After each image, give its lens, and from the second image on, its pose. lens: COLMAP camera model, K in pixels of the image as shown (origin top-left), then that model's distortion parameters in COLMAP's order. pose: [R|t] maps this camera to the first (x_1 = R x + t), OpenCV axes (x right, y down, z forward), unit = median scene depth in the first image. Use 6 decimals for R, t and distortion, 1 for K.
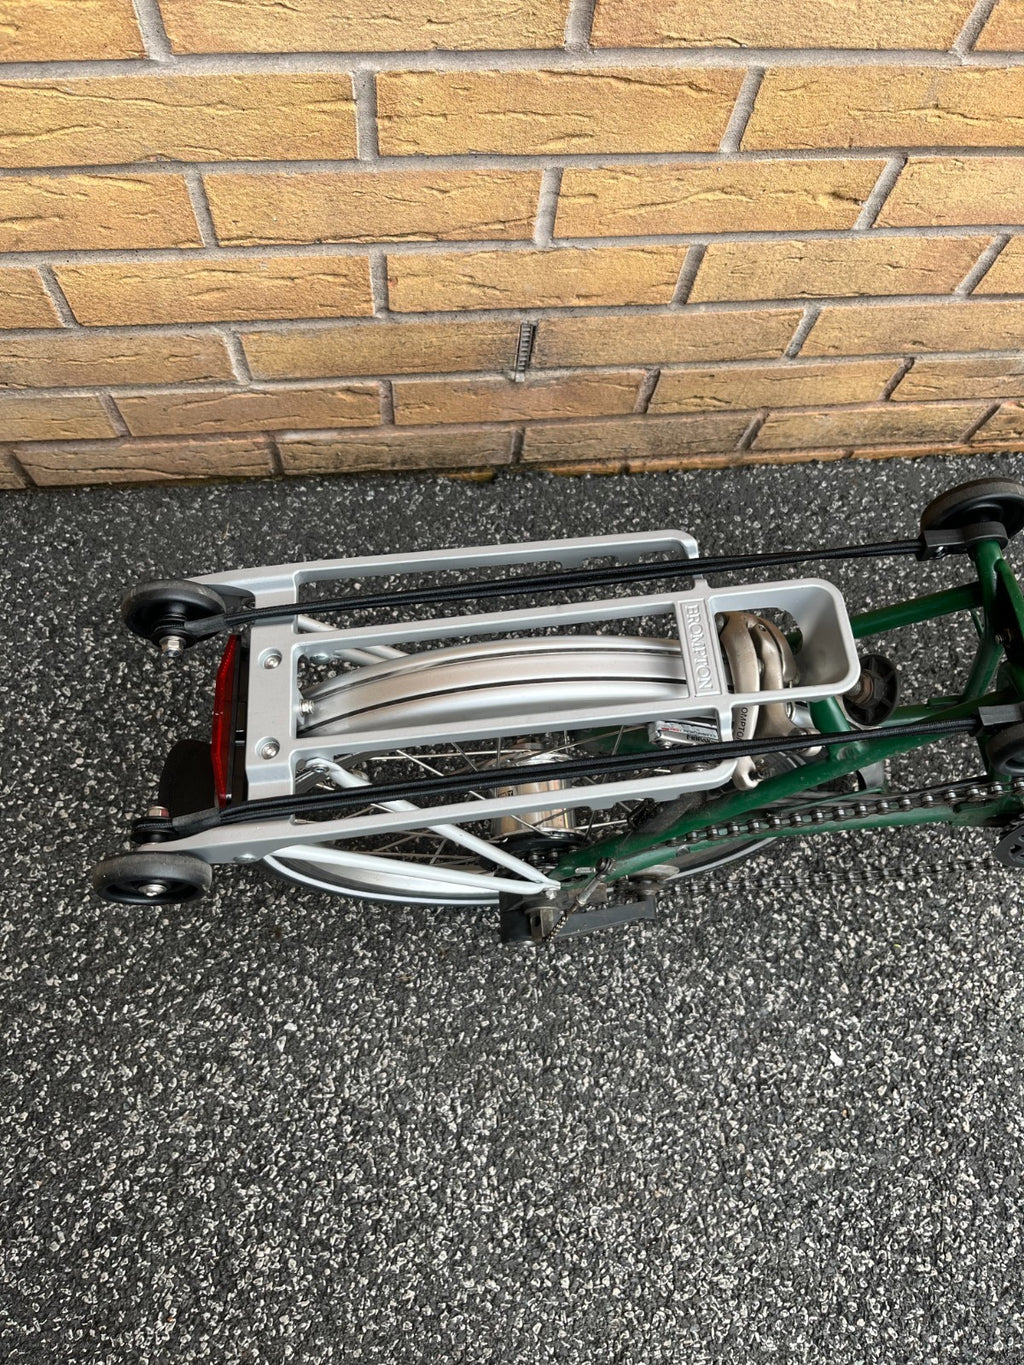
lens RADIAL K [[1045.8, 0, 500.1], [0, 1045.8, 676.2], [0, 0, 1]] dist [0.052872, -0.086487]
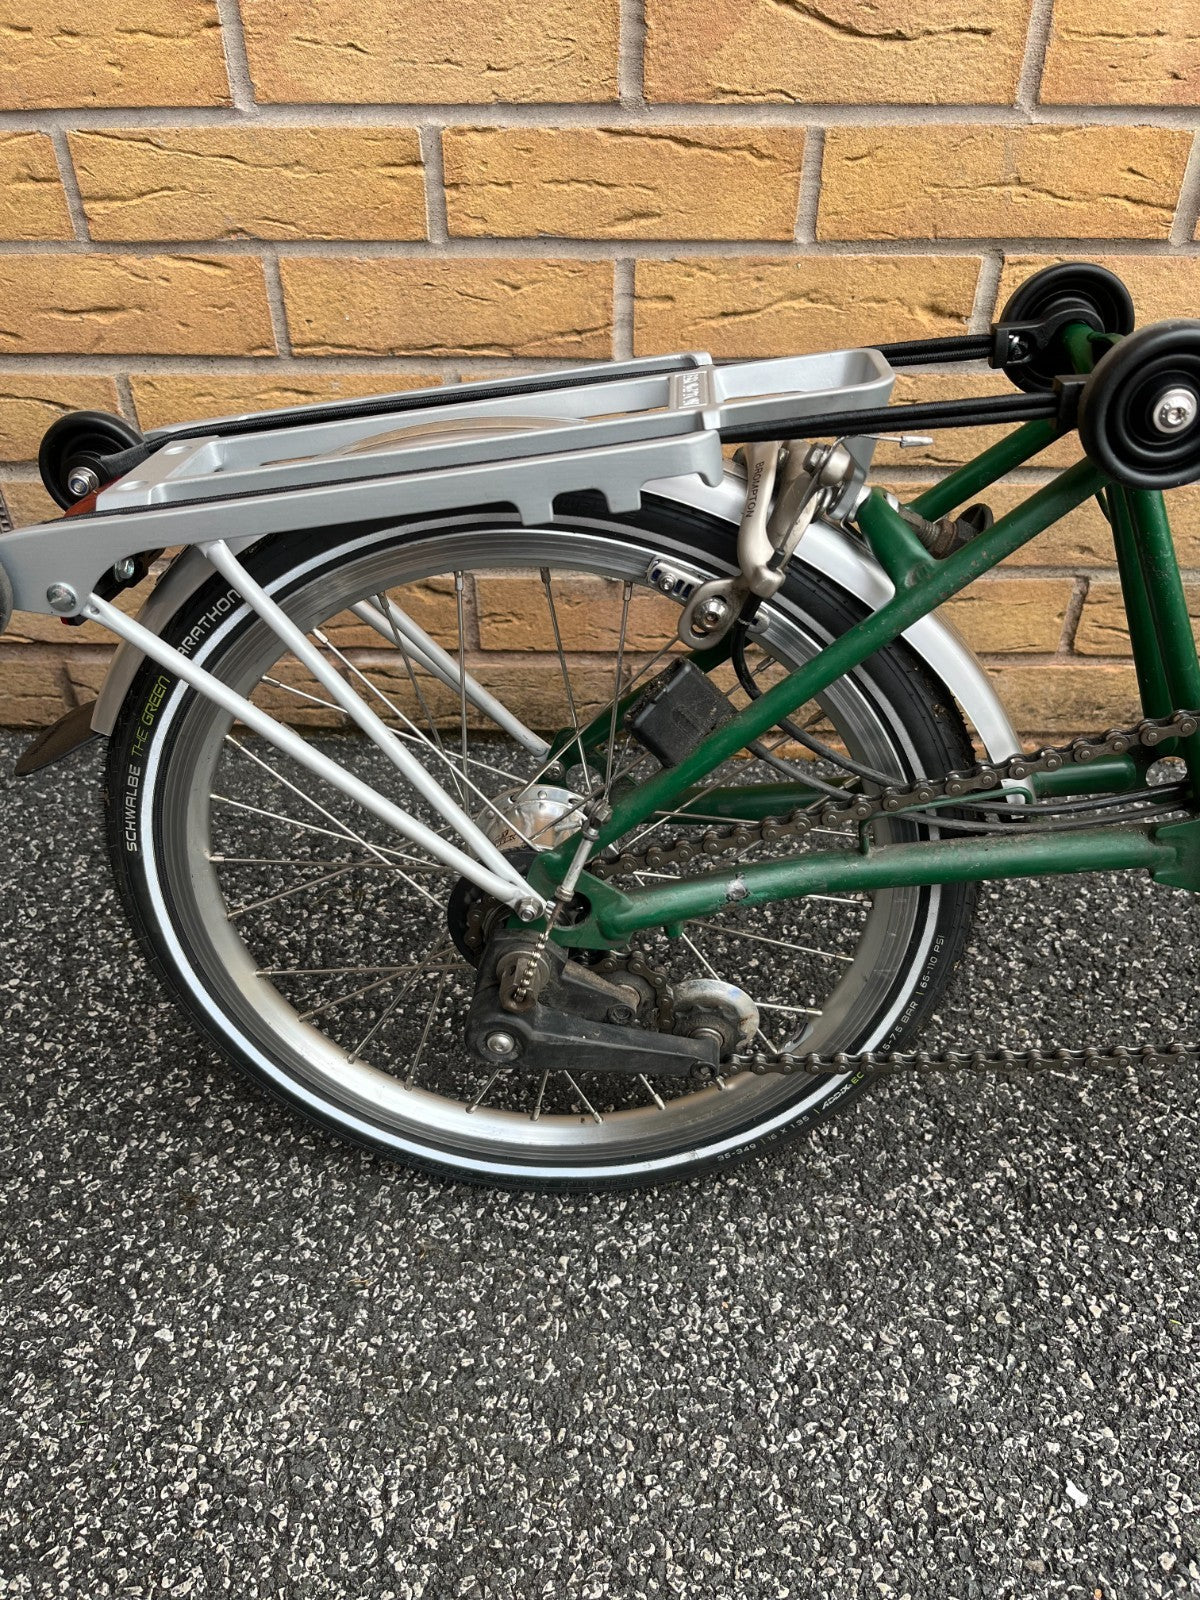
lens RADIAL K [[1225.8, 0, 587.9], [0, 1225.8, 793.0], [0, 0, 1]] dist [0.052872, -0.086487]
pose [[0.988843, 0.023944, -0.147026, 0.151490], [-0.099370, 0.841328, -0.531313, 0.424119], [0.110975, 0.539995, 0.834320, 0.231947]]
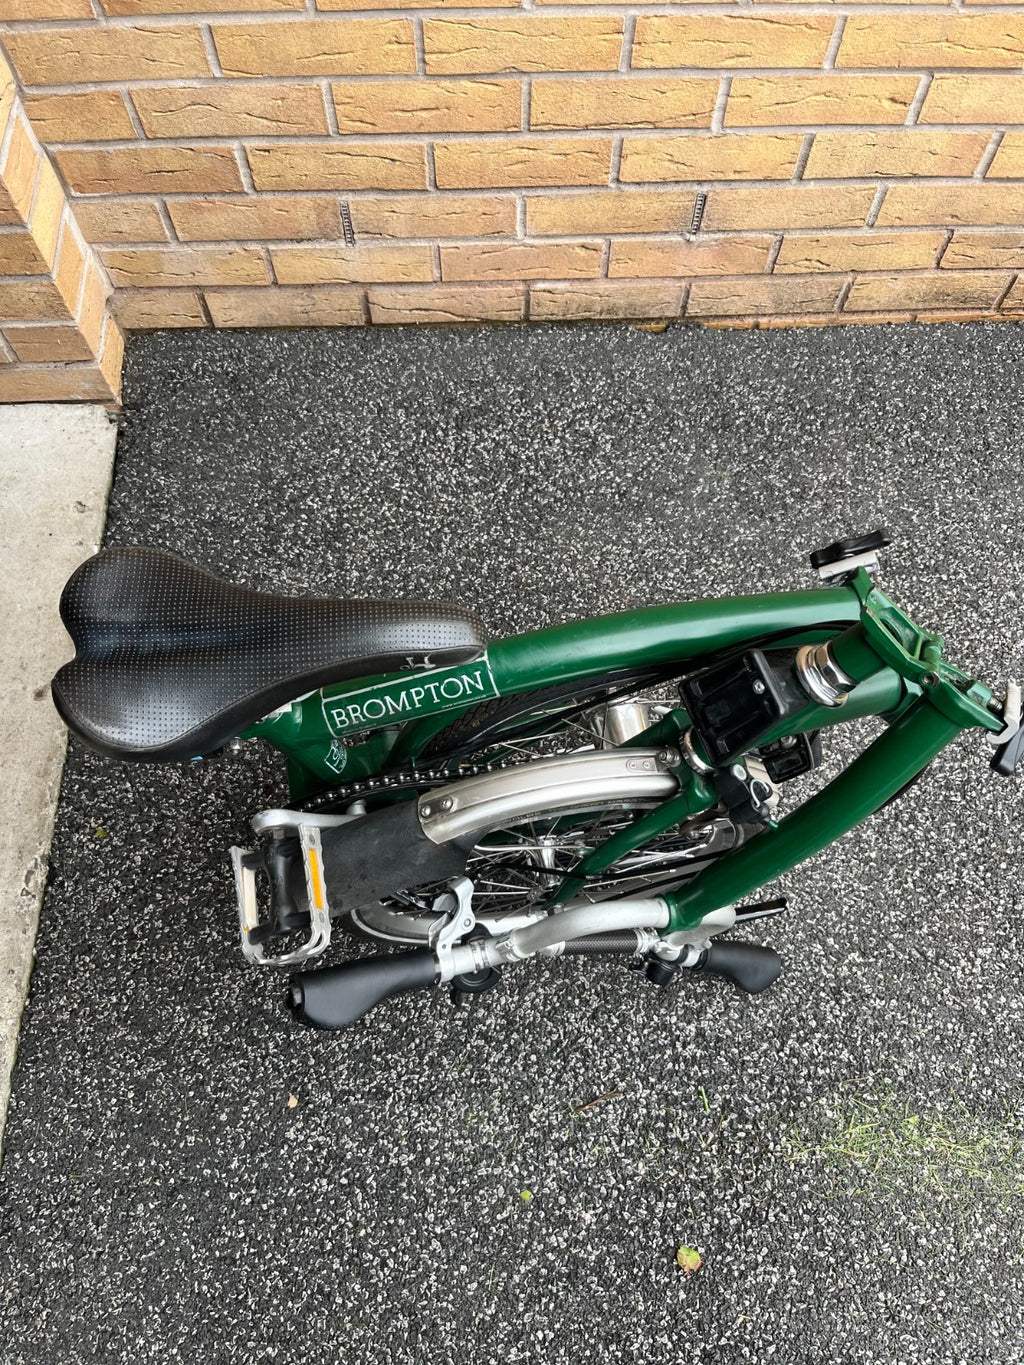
lens RADIAL K [[1045.8, 0, 507.5], [0, 1045.8, 685.9], [0, 0, 1]] dist [0.052872, -0.086487]
pose [[0.995695, 0.032770, -0.086703, -0.098703], [-0.041268, 0.994319, -0.098112, 0.549806], [0.082995, 0.101268, 0.991391, -0.517652]]
